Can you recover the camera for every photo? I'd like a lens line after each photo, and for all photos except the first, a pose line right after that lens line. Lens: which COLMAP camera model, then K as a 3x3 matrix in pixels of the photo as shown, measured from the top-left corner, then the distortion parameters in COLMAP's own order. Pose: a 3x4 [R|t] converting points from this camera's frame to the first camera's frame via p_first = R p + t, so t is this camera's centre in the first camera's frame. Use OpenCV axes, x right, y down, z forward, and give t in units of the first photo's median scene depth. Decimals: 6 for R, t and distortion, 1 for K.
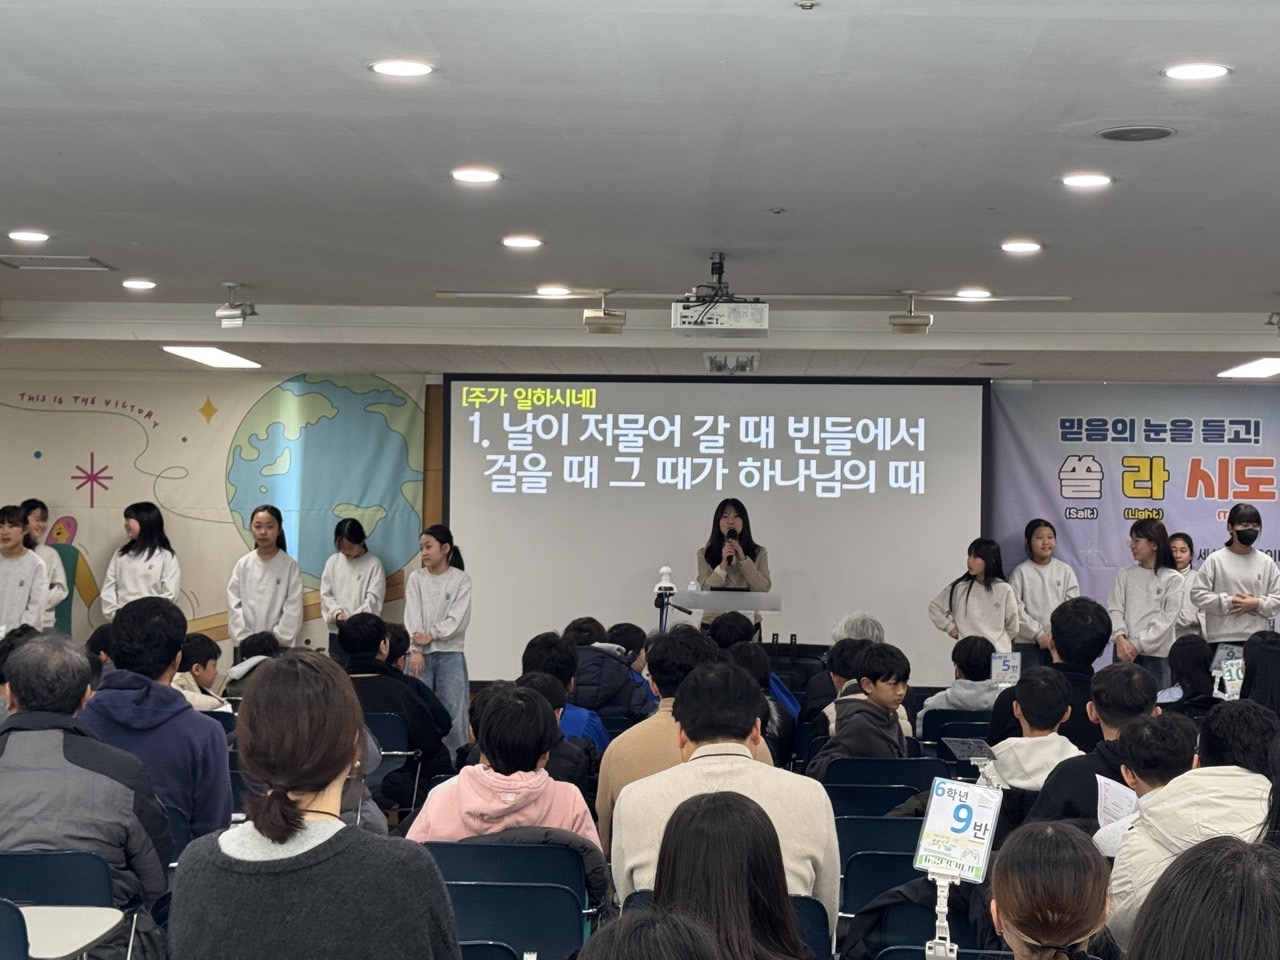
lens RADIAL K [[2316.5, 0, 659.6], [0, 2316.5, 495.5], [0, 0, 1]] dist [0.129331, 0.000000]
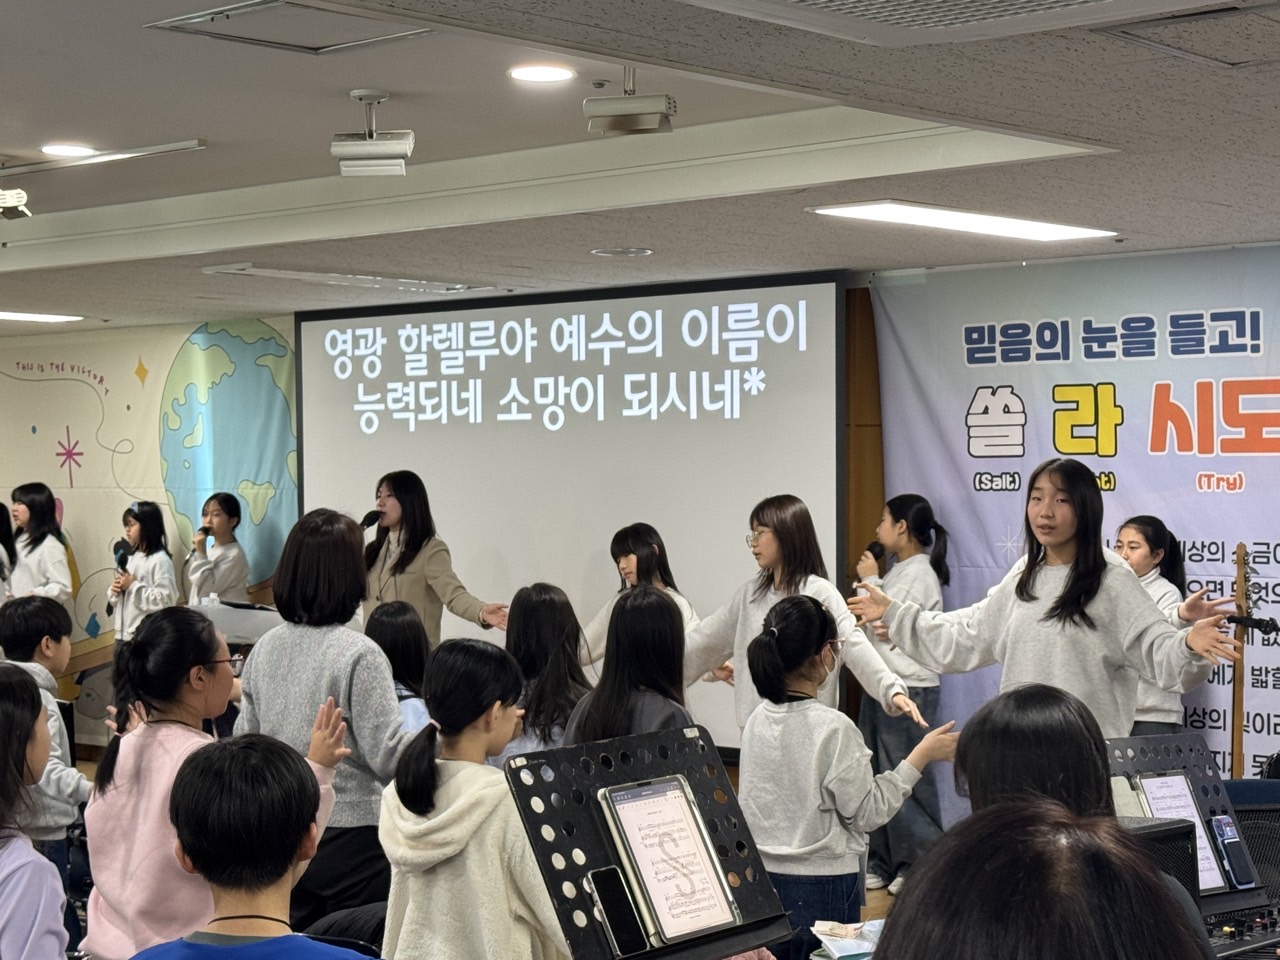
lens RADIAL K [[2316.5, 0, 648.8], [0, 2316.5, 492.2], [0, 0, 1]] dist [0.129331, 0.000000]
pose [[0.757629, -0.008907, -0.652625, 0.508290], [0.018557, 0.999797, 0.007898, 0.003924], [0.652421, -0.018095, 0.757640, 0.483158]]
